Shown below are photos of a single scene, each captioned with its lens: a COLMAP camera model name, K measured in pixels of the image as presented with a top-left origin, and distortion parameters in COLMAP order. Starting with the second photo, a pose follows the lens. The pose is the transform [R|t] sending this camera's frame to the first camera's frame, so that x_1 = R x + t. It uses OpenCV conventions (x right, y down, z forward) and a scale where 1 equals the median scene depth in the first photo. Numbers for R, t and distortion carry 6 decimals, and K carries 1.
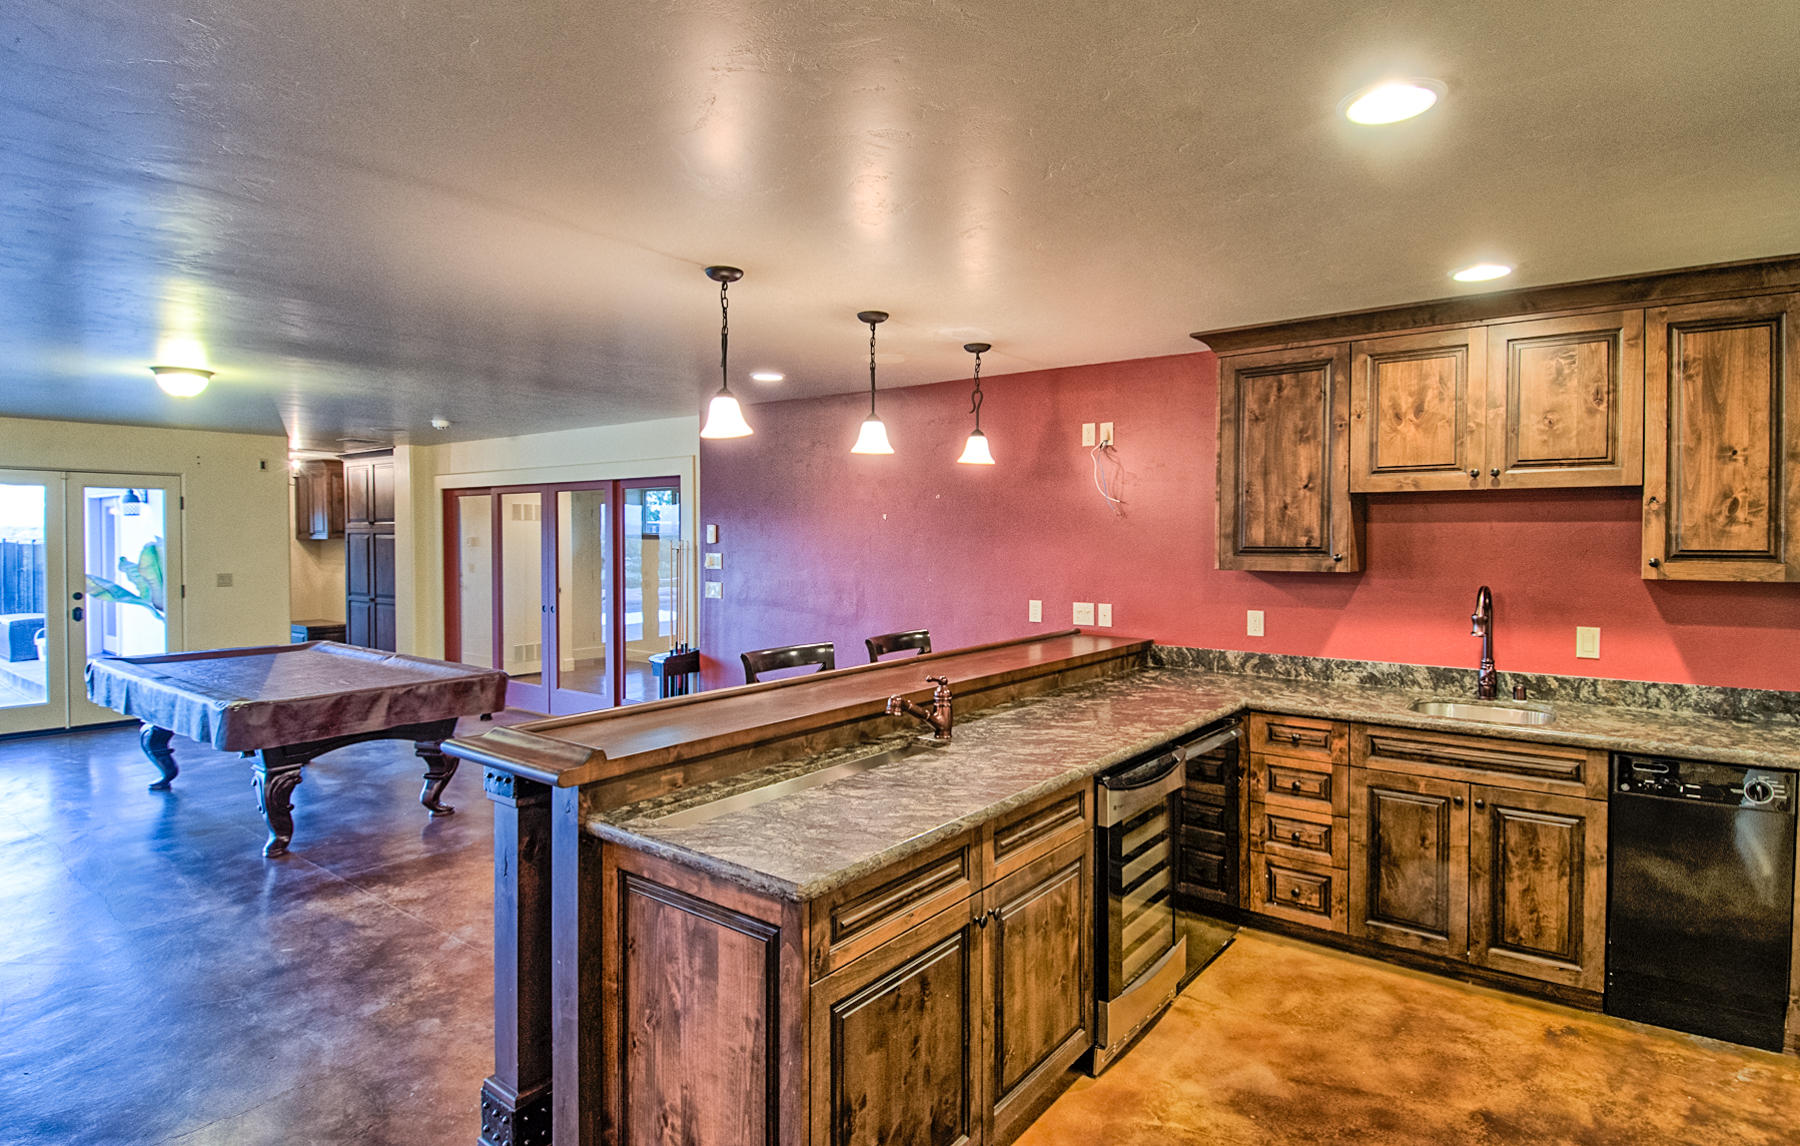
lens RADIAL K [[949.2, 0, 902.1], [0, 949.2, 547.6], [0, 0, 1]] dist [-0.002263, -0.001476]
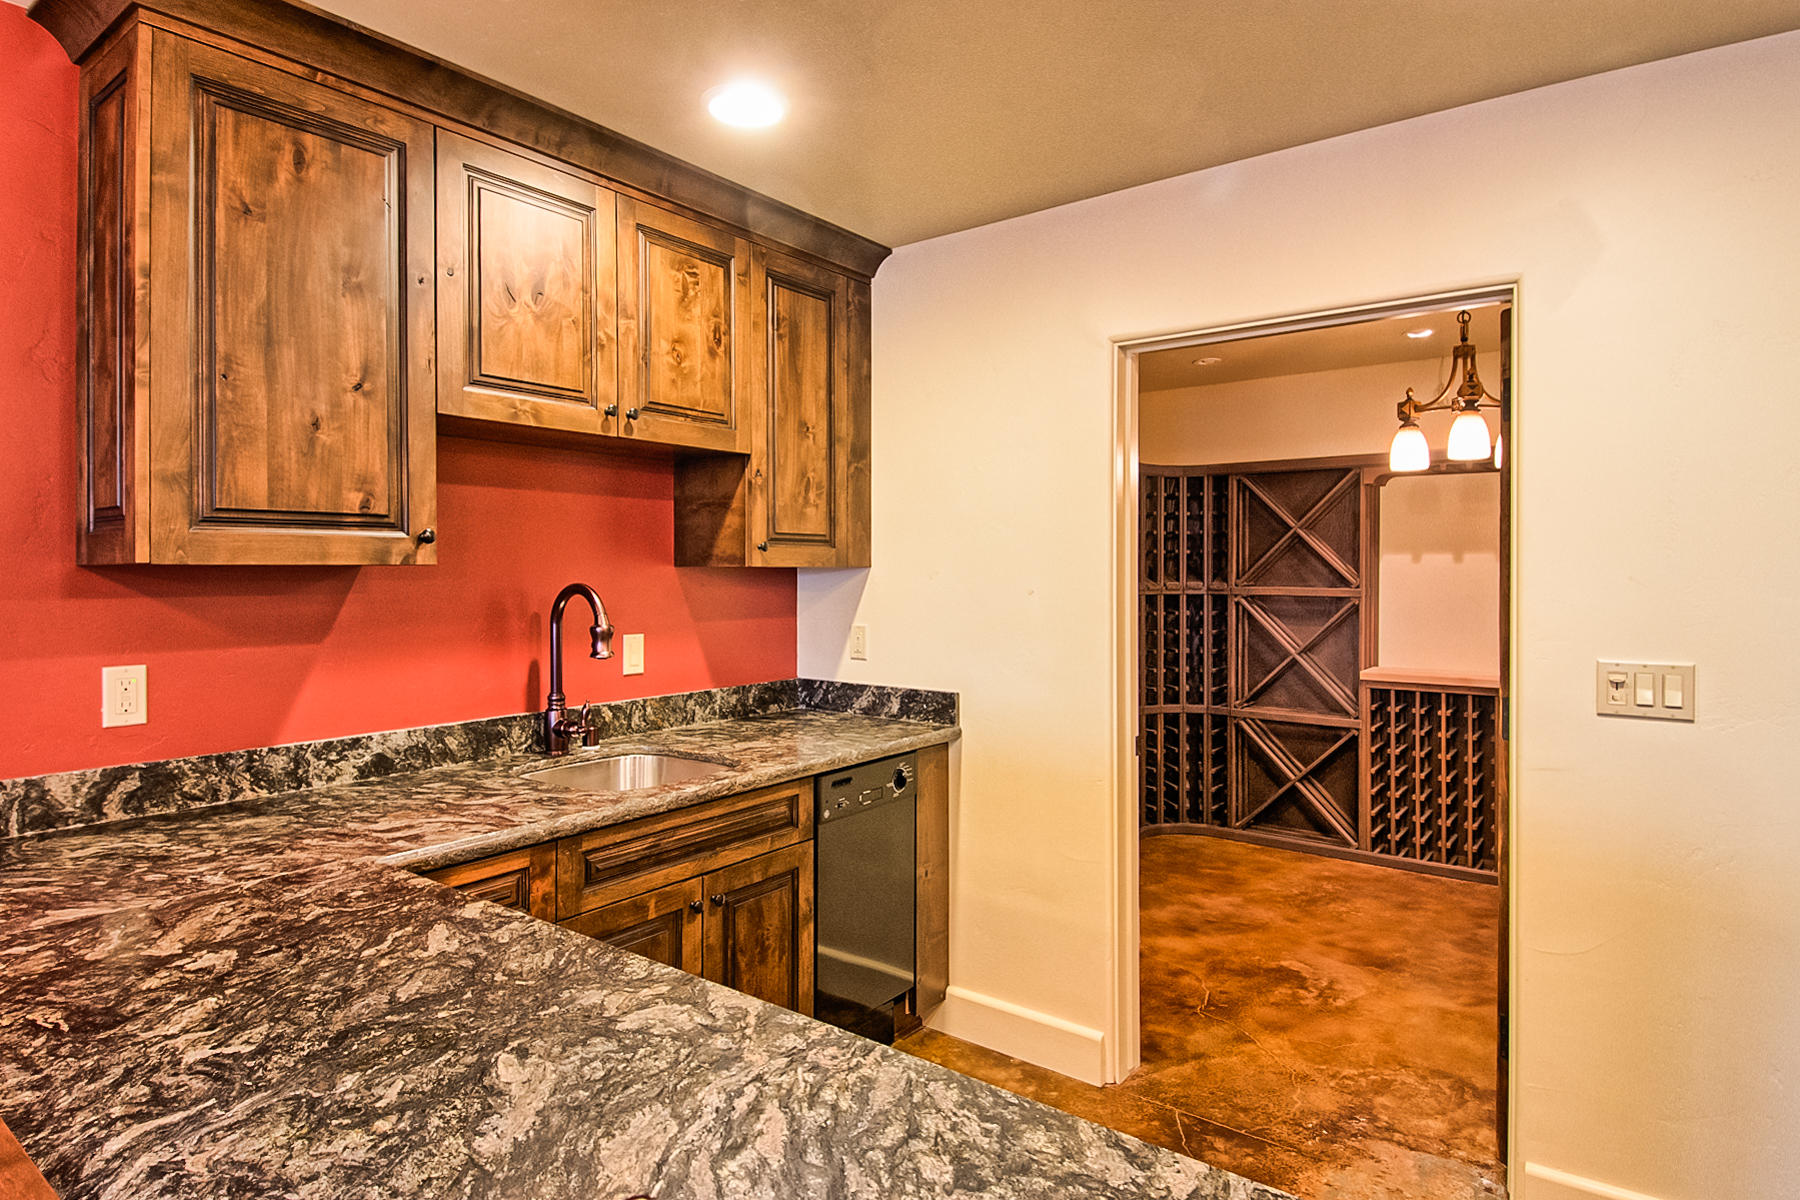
lens RADIAL K [[993.5, 0, 902.5], [0, 993.5, 576.3], [0, 0, 1]] dist [0.026419, -0.038444]
pose [[-0.010438, -0.009034, 0.999905, -0.082146], [0.011240, 0.999895, 0.009151, 0.029670], [-0.999882, 0.011335, -0.010336, 0.736291]]
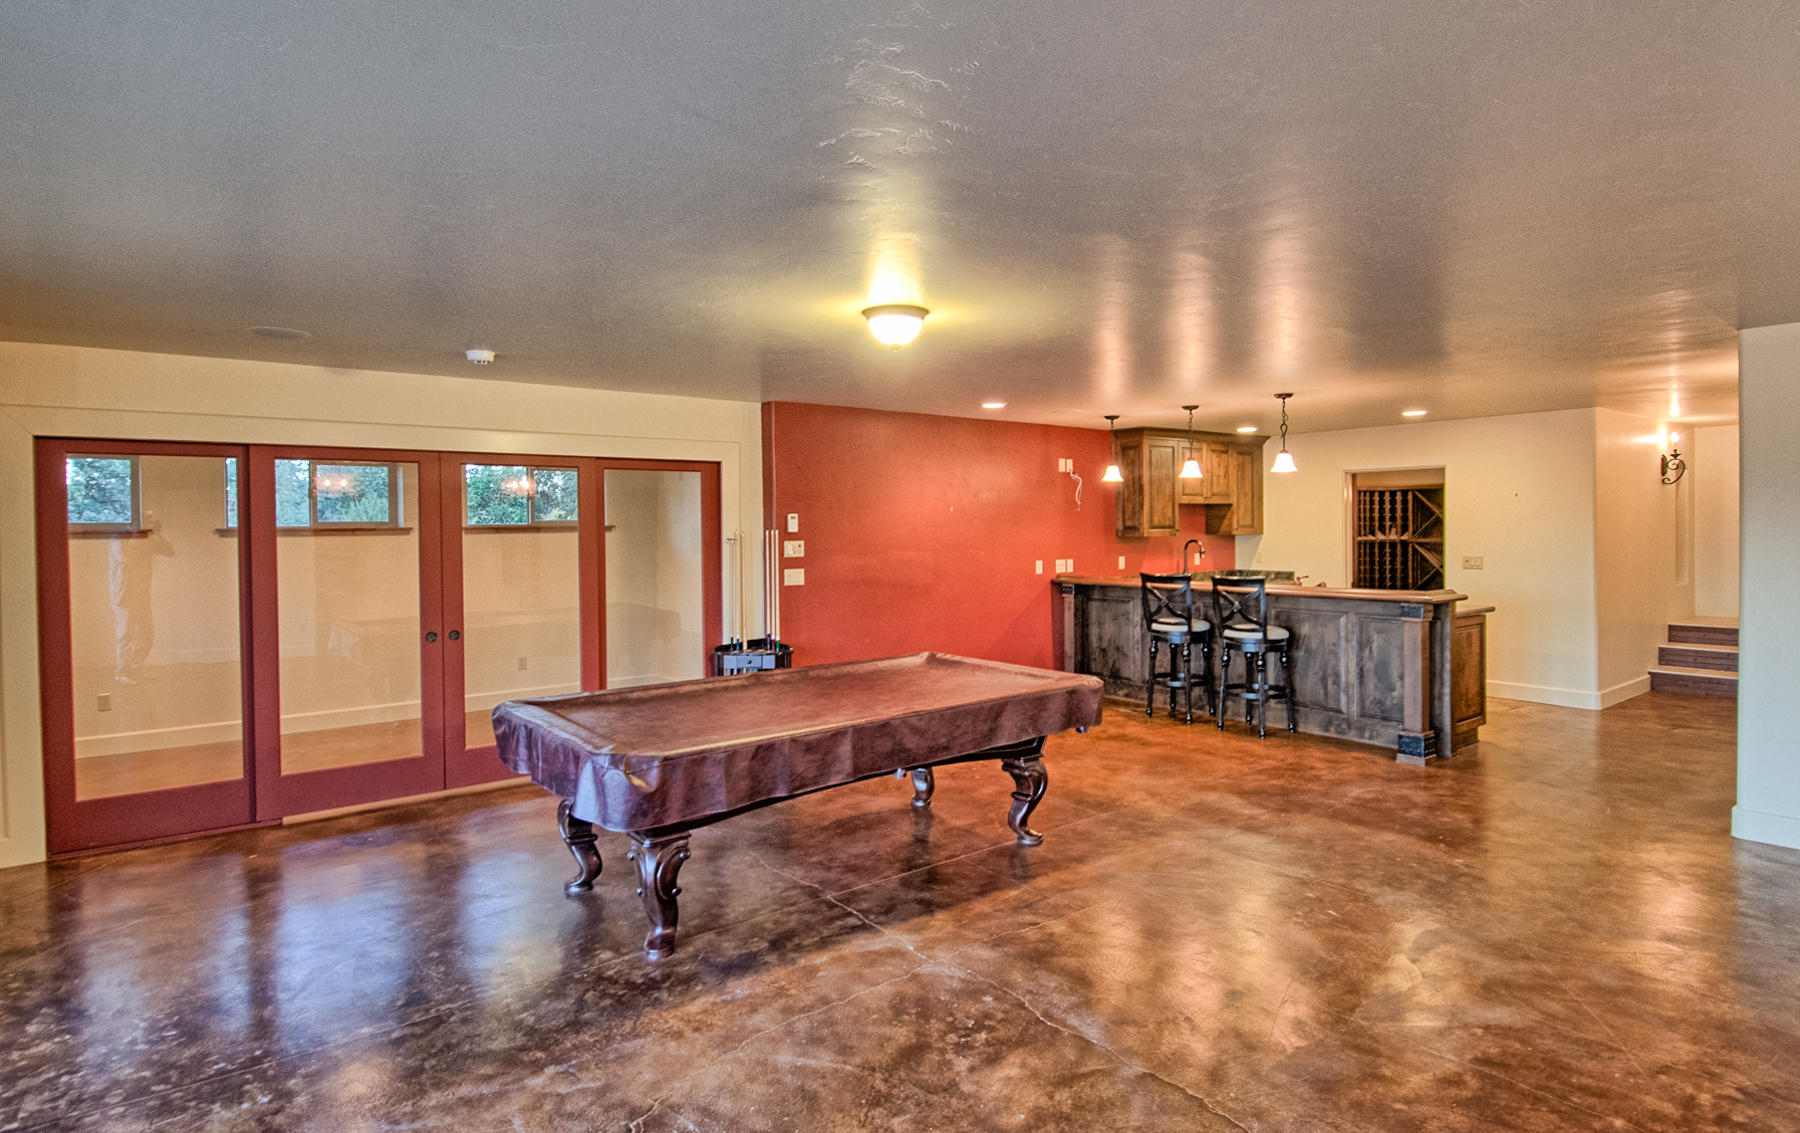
lens RADIAL K [[935.5, 0, 898.9], [0, 935.5, 537.0], [0, 0, 1]] dist [-0.000348, -0.000044]
pose [[0.265785, -0.015257, 0.963912, -1.963576], [0.023963, 0.999670, 0.009215, -0.009887], [-0.963735, 0.020649, 0.266063, 1.033748]]
